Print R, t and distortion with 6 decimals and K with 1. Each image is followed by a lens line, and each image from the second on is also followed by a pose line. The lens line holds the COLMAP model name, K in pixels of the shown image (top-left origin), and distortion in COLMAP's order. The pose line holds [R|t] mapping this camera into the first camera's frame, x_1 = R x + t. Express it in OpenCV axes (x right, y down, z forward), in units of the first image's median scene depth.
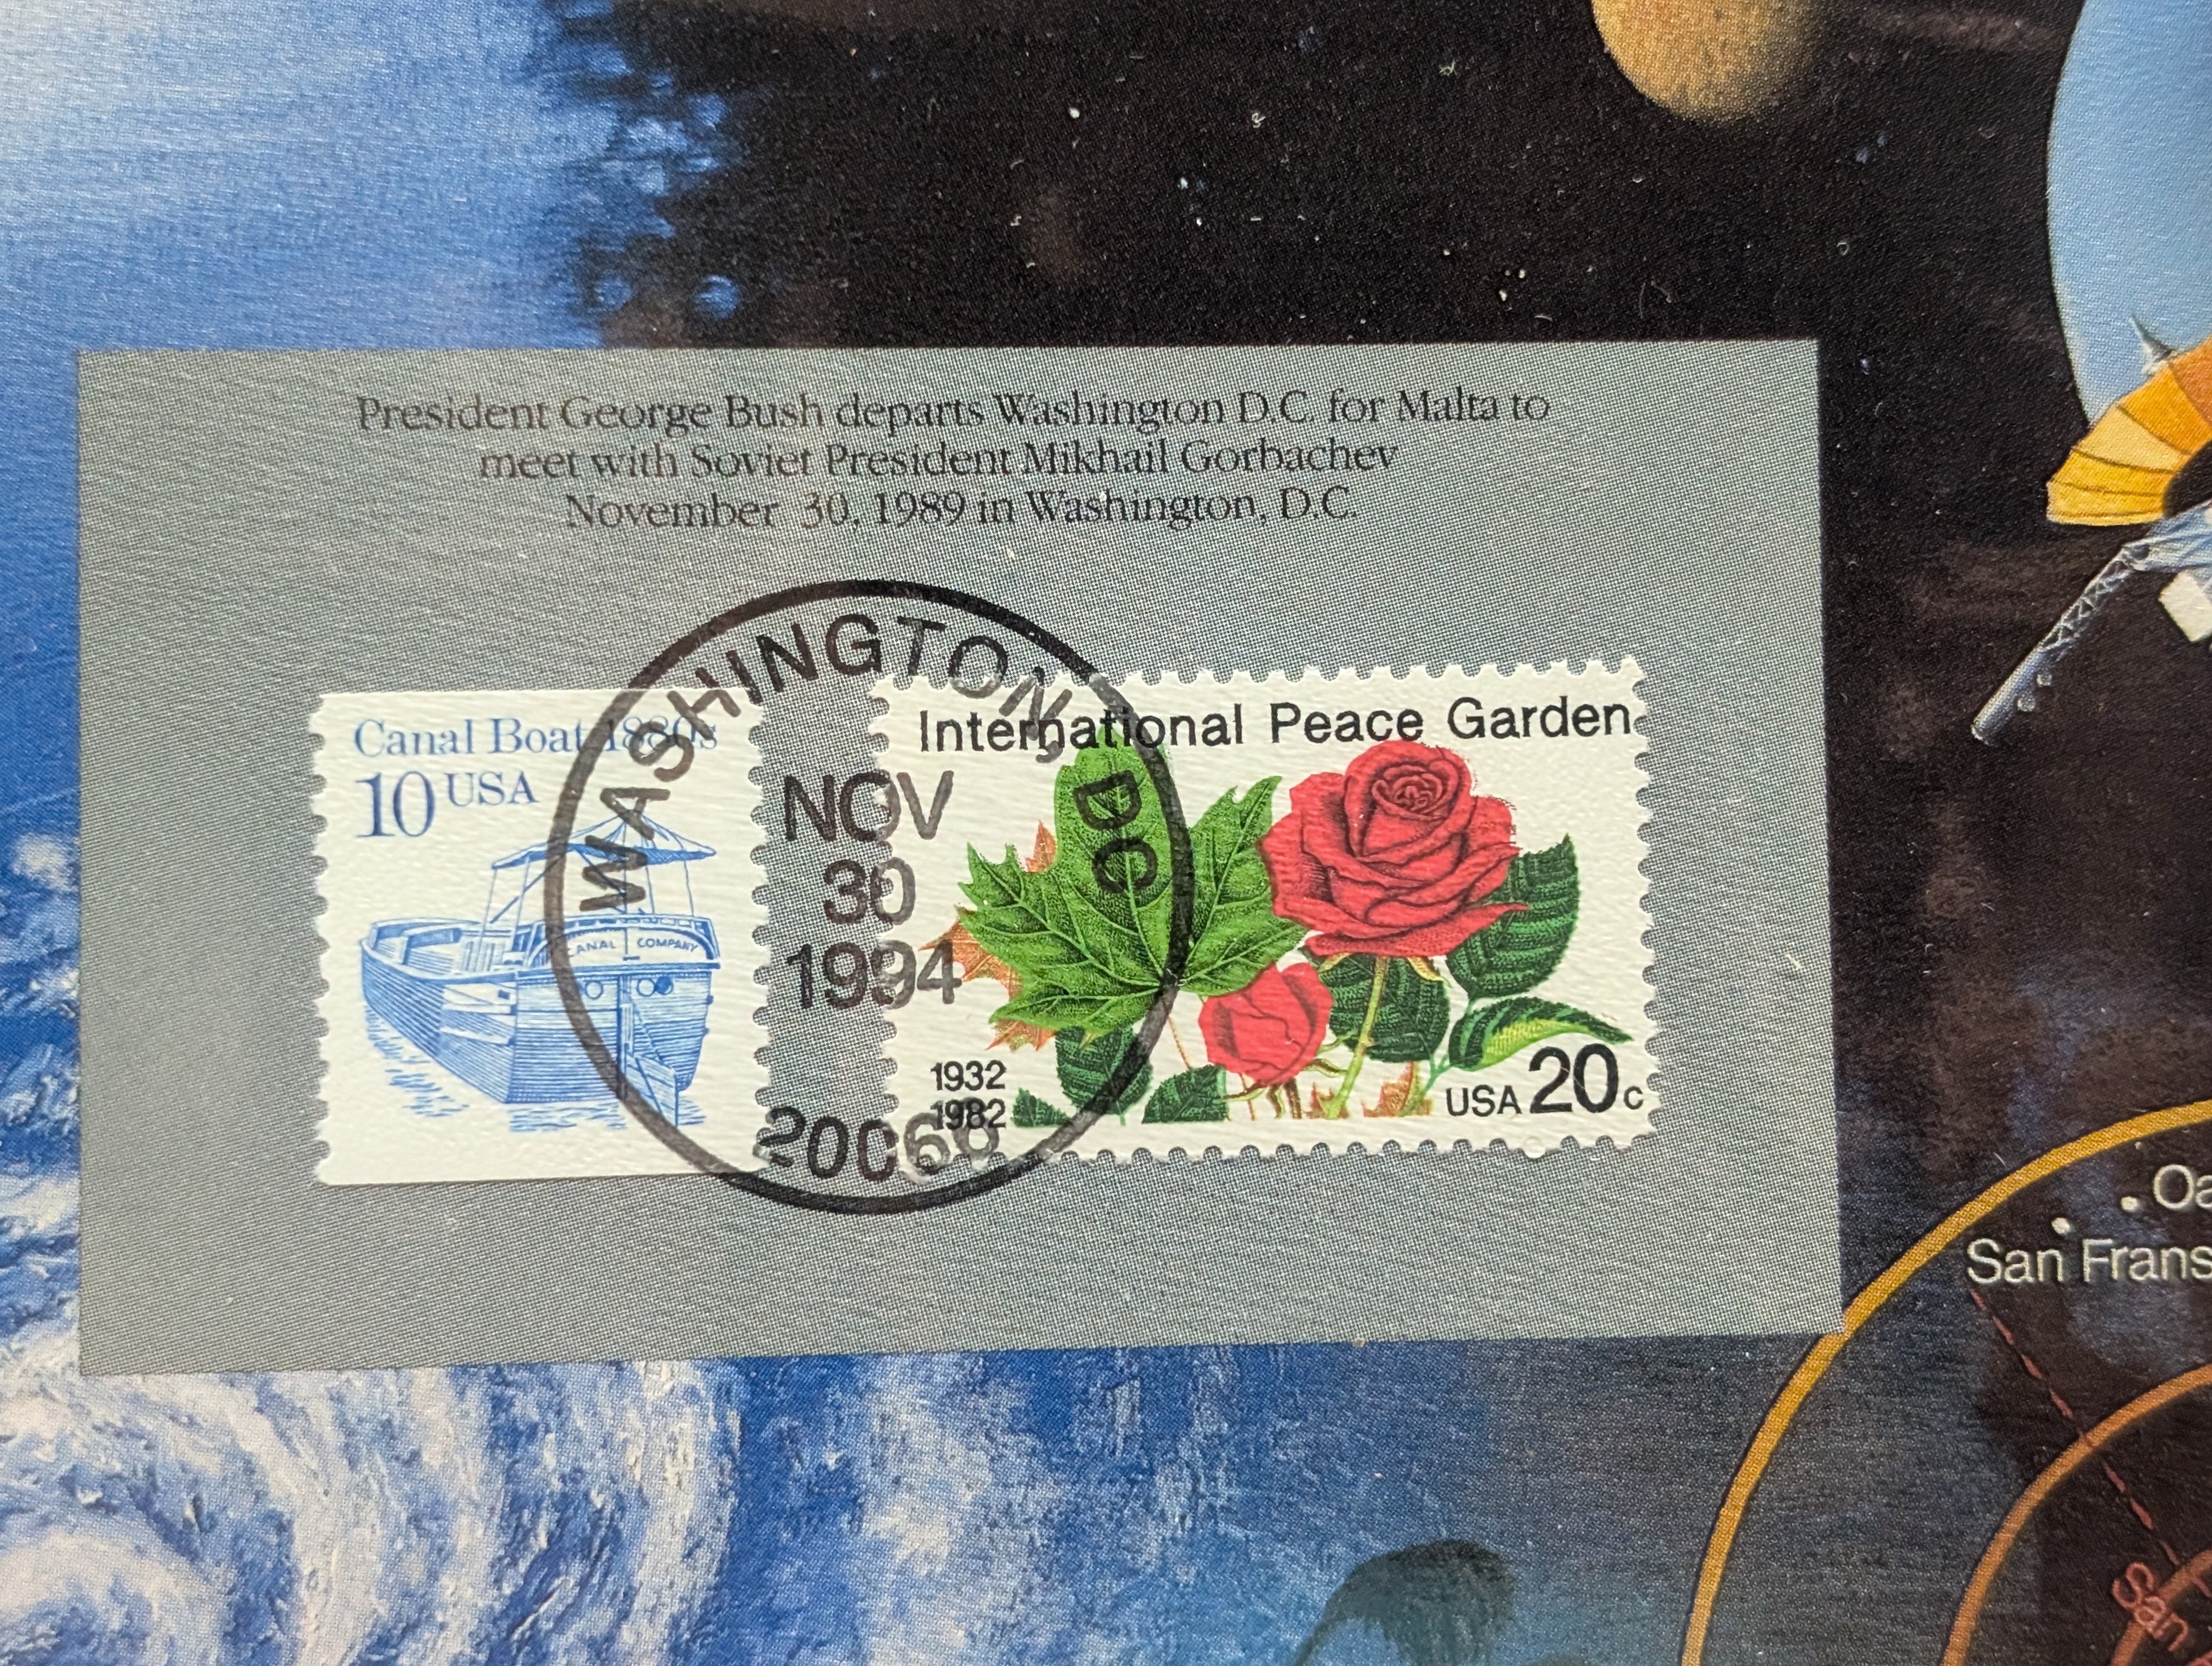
lens RADIAL K [[4023.0, 0, 1106.0], [0, 4023.0, 833.0], [0, 0, 1]] dist [0.295855, -1.979560]
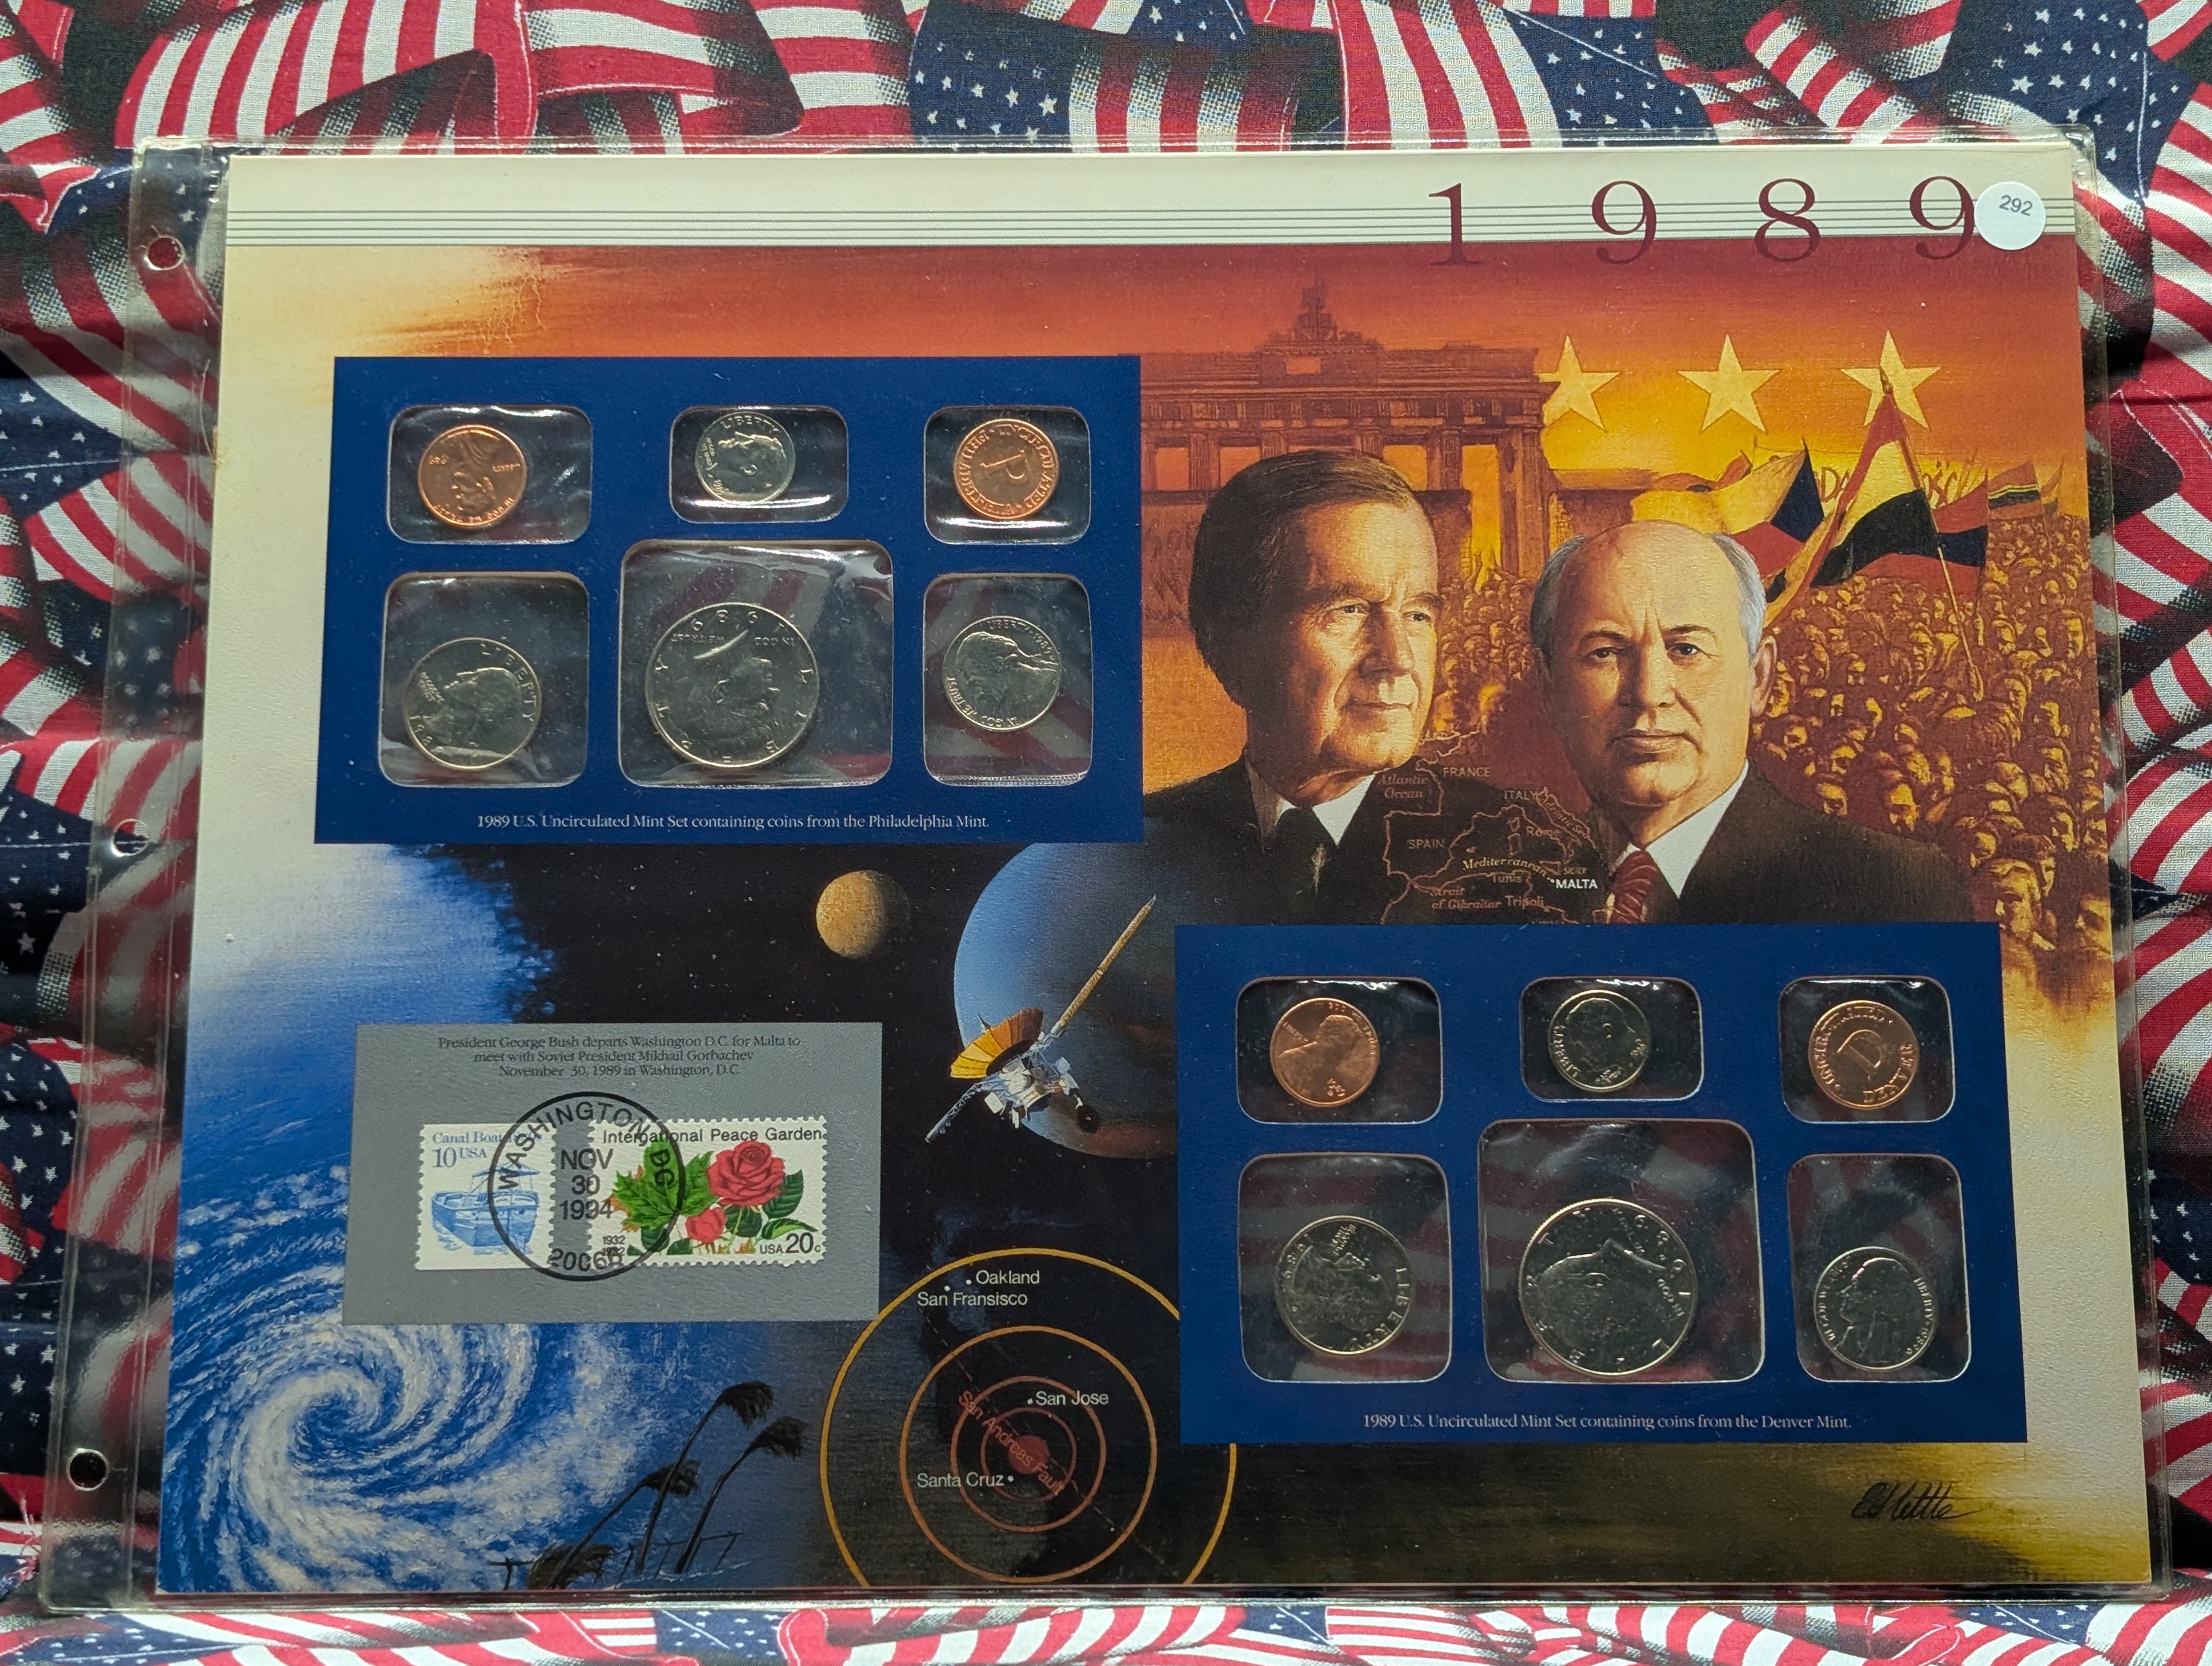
lens RADIAL K [[4023.0, 0, 1106.0], [0, 4023.0, 833.0], [0, 0, 1]] dist [0.295855, -1.979560]
pose [[0.999430, 0.000006, -0.033765, 0.478604], [-0.007799, 0.973001, -0.230670, 0.495256], [0.032852, 0.230802, 0.972446, -2.273914]]
